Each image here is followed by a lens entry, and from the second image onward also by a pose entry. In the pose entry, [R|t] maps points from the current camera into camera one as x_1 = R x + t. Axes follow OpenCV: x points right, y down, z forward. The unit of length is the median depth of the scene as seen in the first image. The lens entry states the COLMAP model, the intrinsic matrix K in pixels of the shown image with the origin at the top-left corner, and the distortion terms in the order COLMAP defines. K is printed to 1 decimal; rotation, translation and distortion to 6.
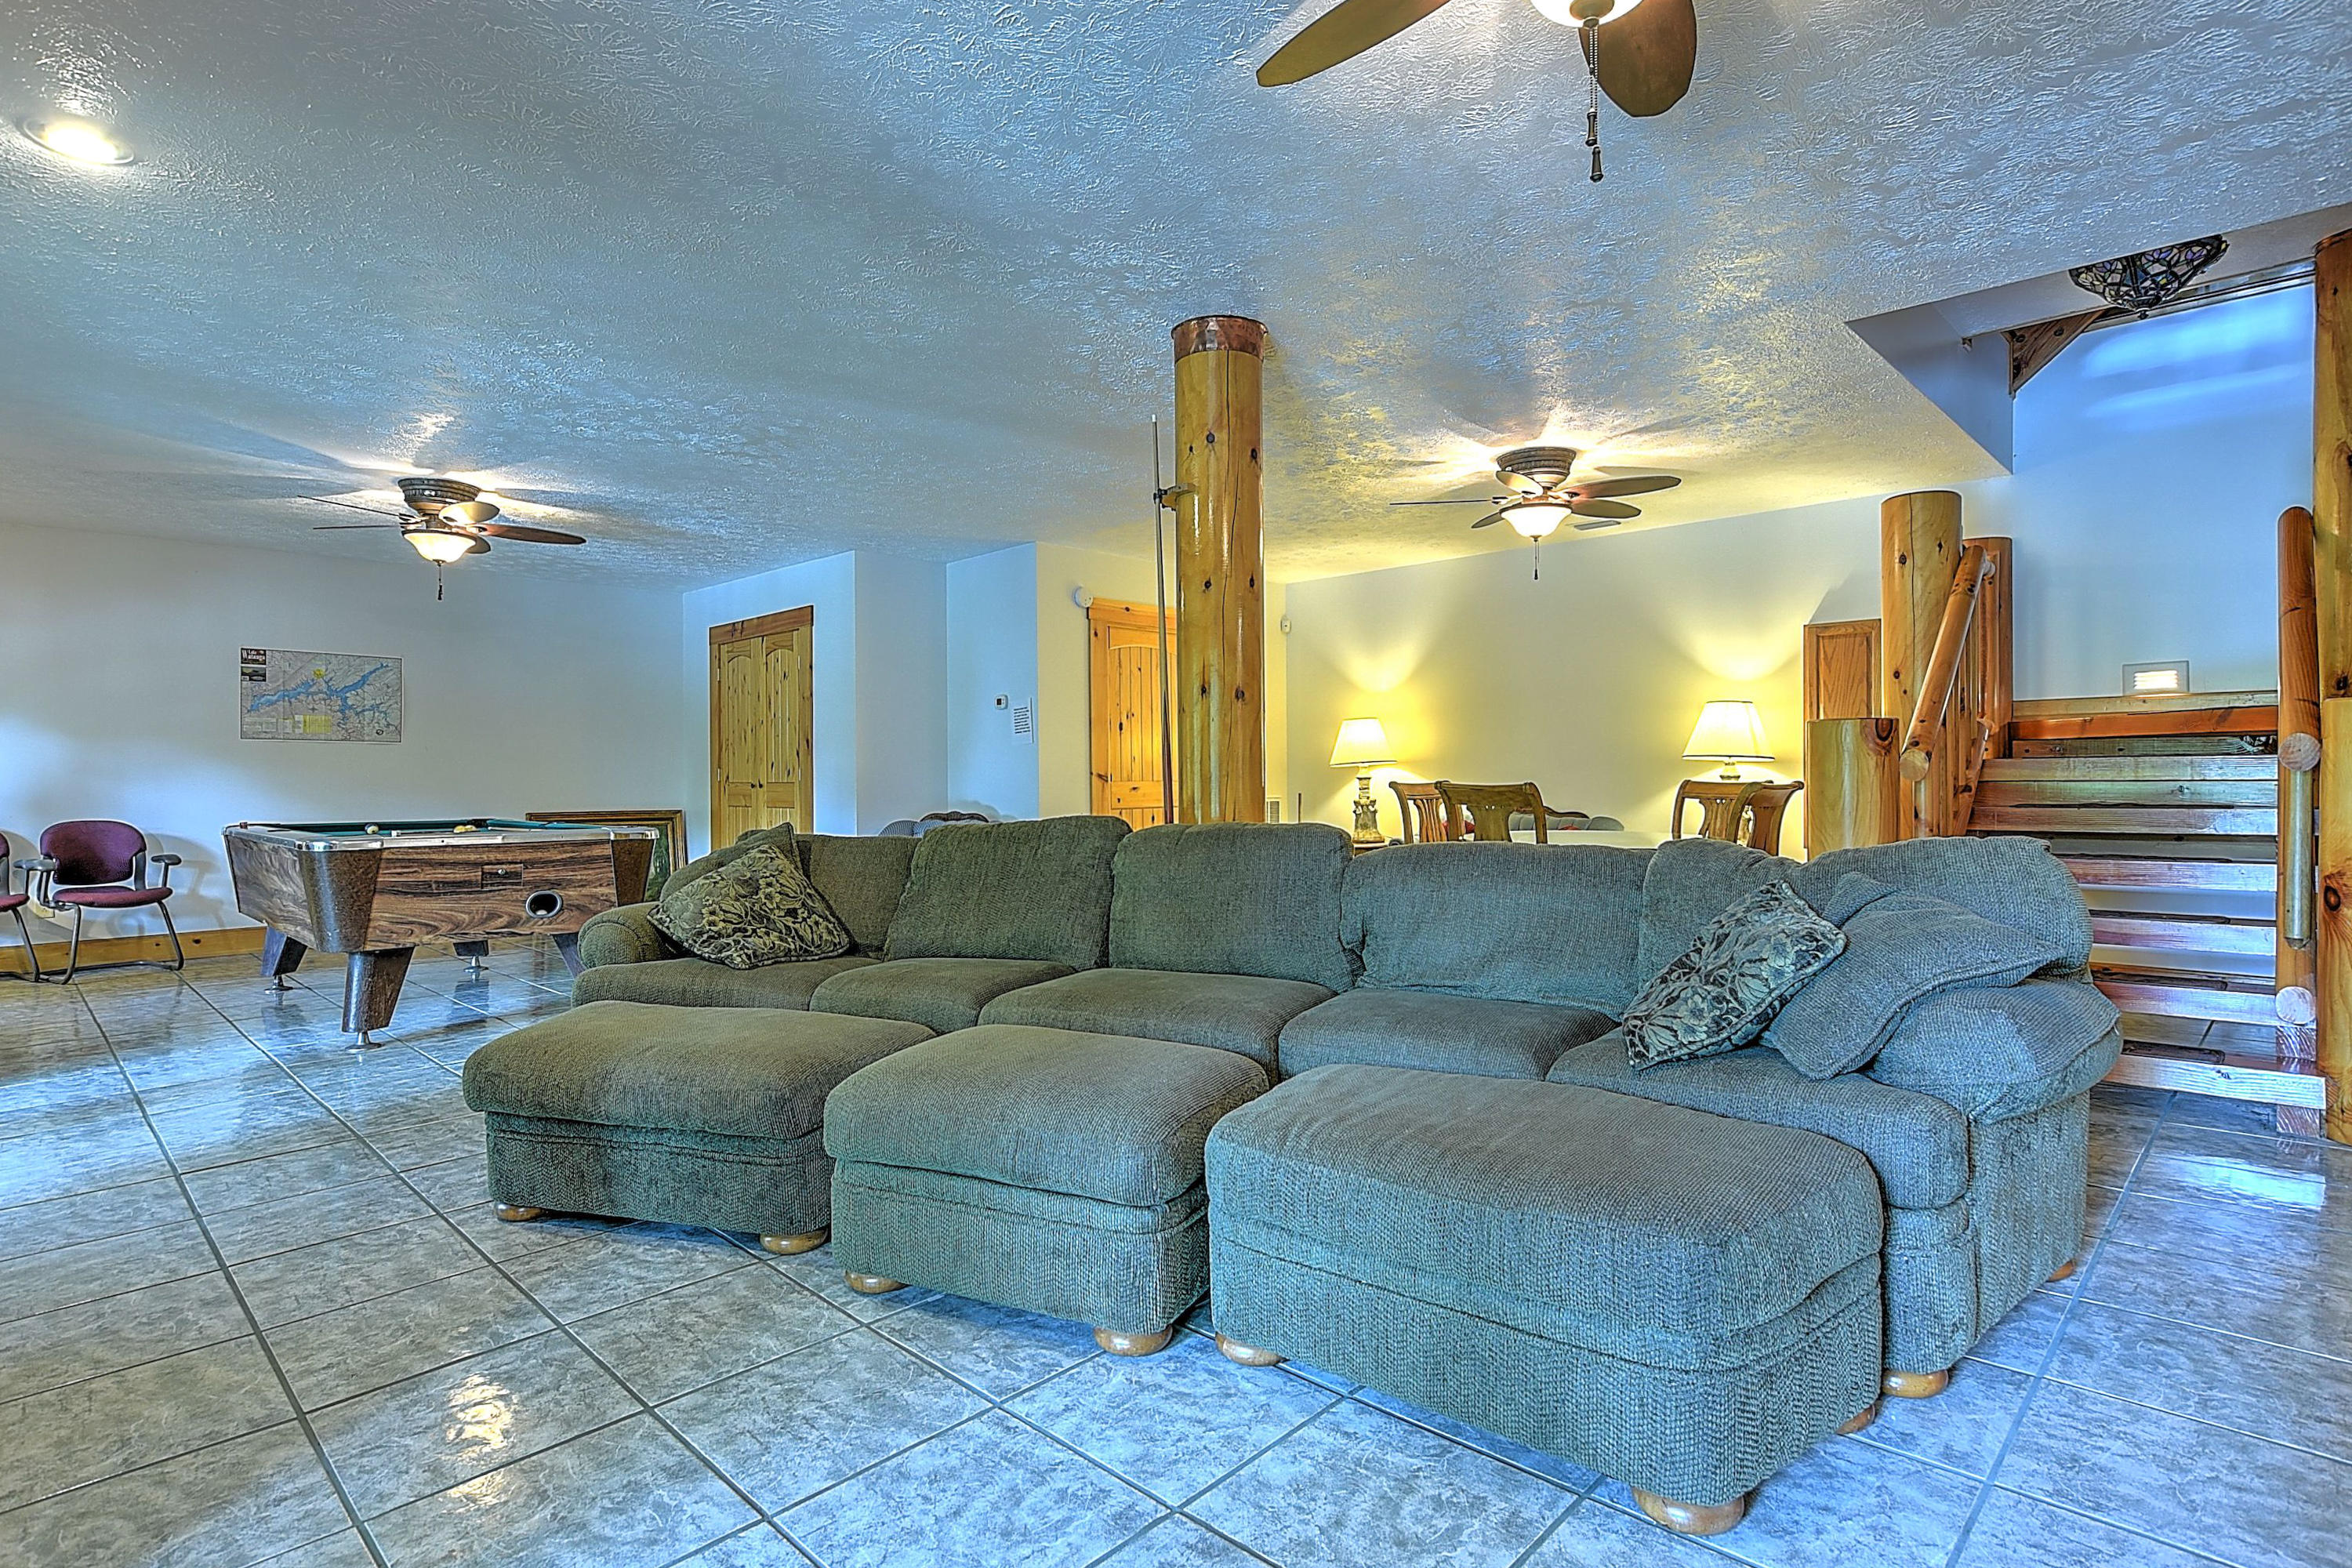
lens RADIAL K [[1184.3, 0, 1138.8], [0, 1184.3, 790.8], [0, 0, 1]] dist [-0.015992, 0.002545]
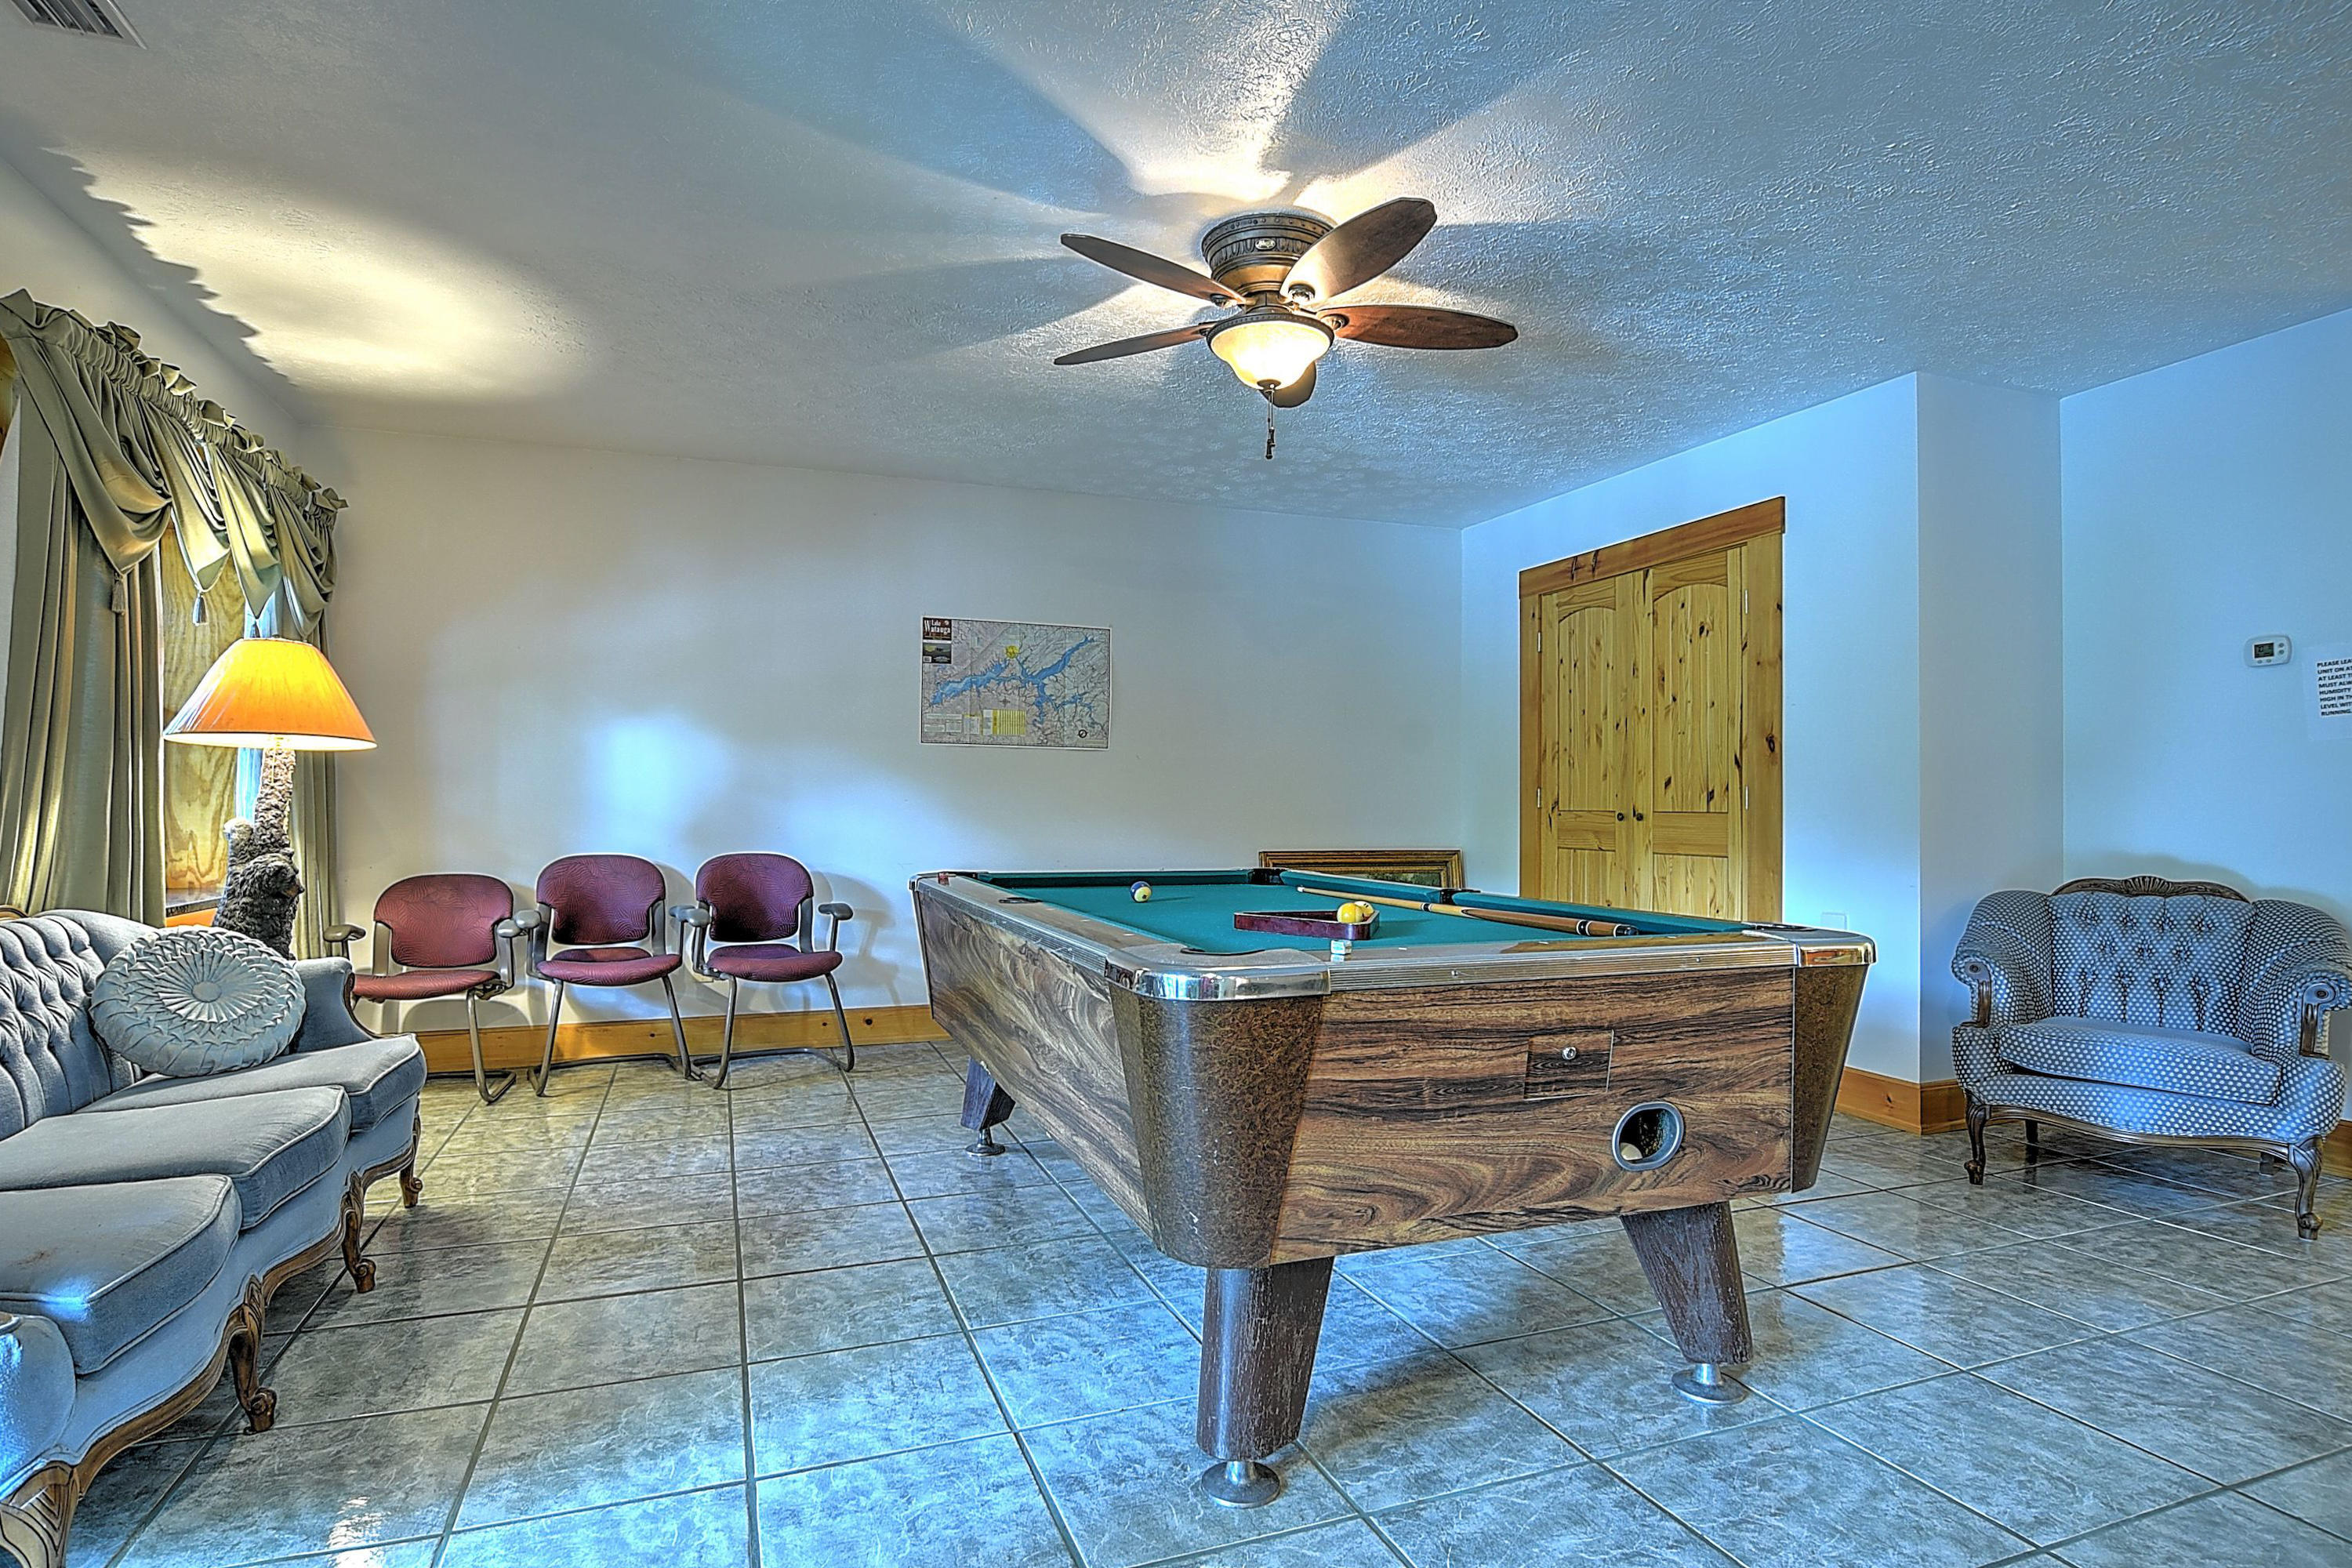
lens RADIAL K [[1198.6, 0, 1163.0], [0, 1198.6, 812.7], [0, 0, 1]] dist [-0.016991, 0.002222]
pose [[0.911385, 0.012203, -0.411375, -0.367860], [-0.013226, 0.999912, 0.000360, -0.004160], [0.411343, 0.005113, 0.911466, 0.440347]]
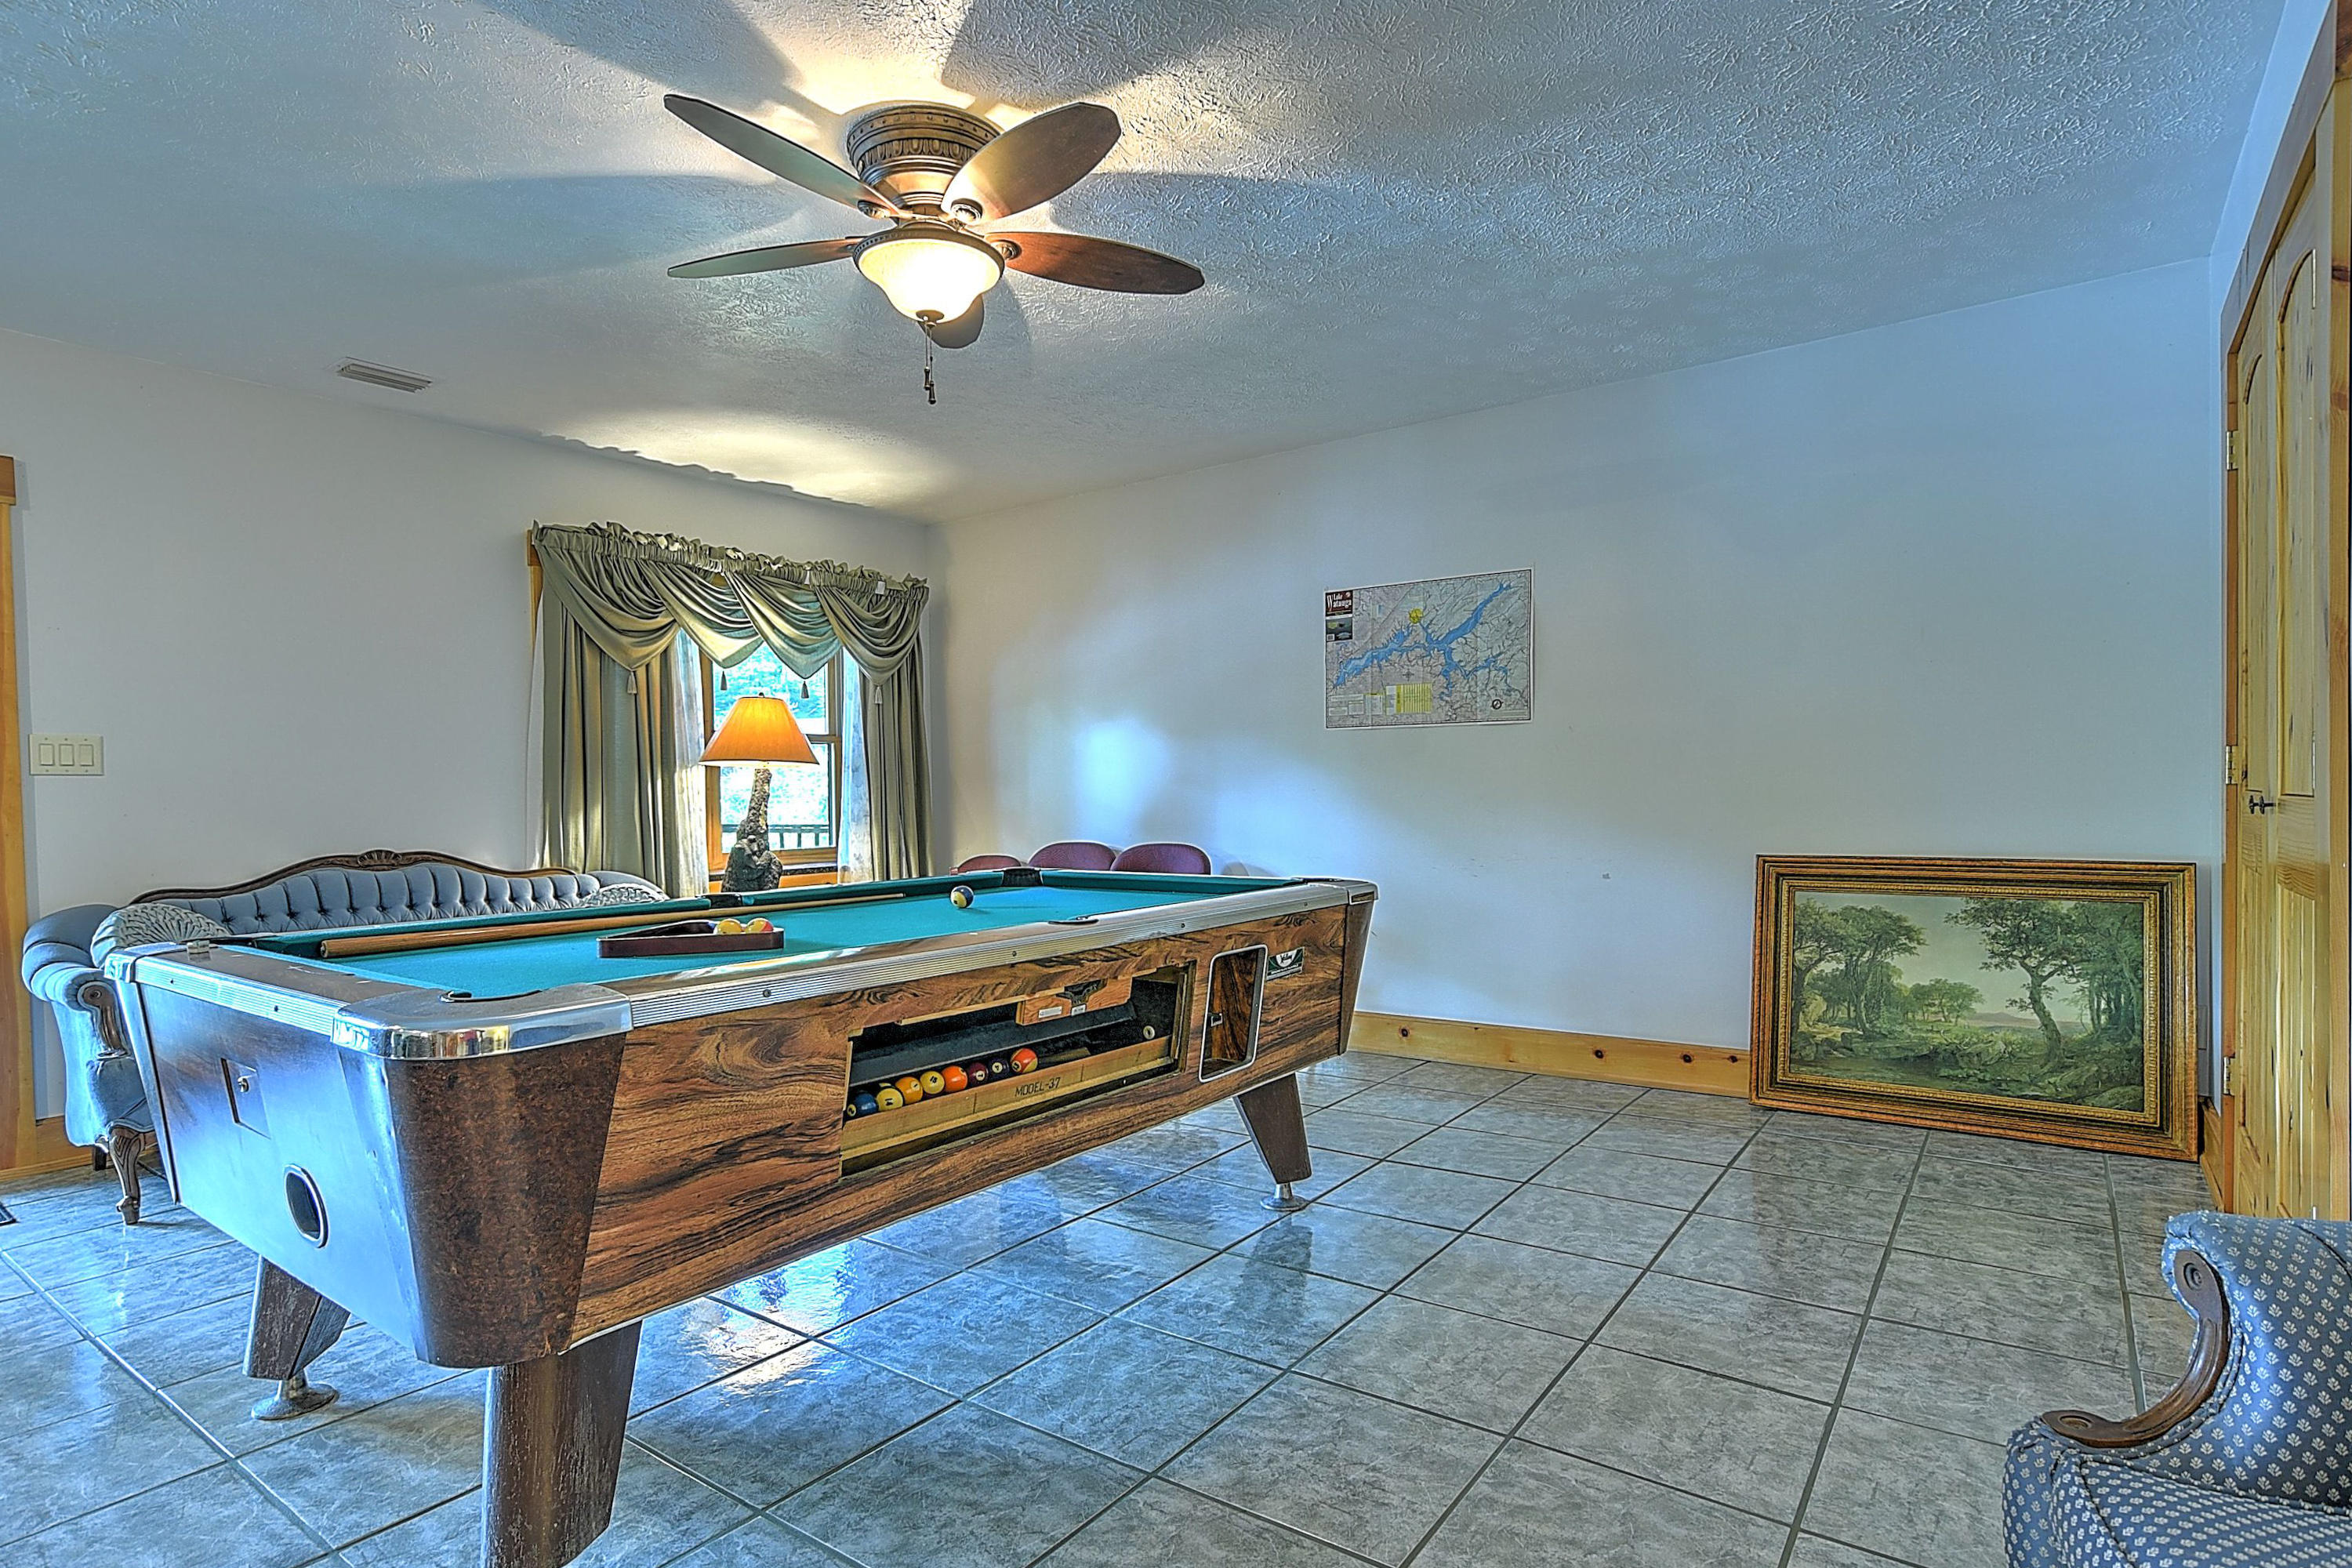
lens RADIAL K [[1198.6, 0, 1163.0], [0, 1198.6, 812.7], [0, 0, 1]] dist [-0.016991, 0.002222]
pose [[0.159506, 0.020192, -0.986990, -0.117427], [0.007518, 0.999737, 0.021668, -0.013561], [0.987168, -0.010876, 0.159312, 0.901789]]
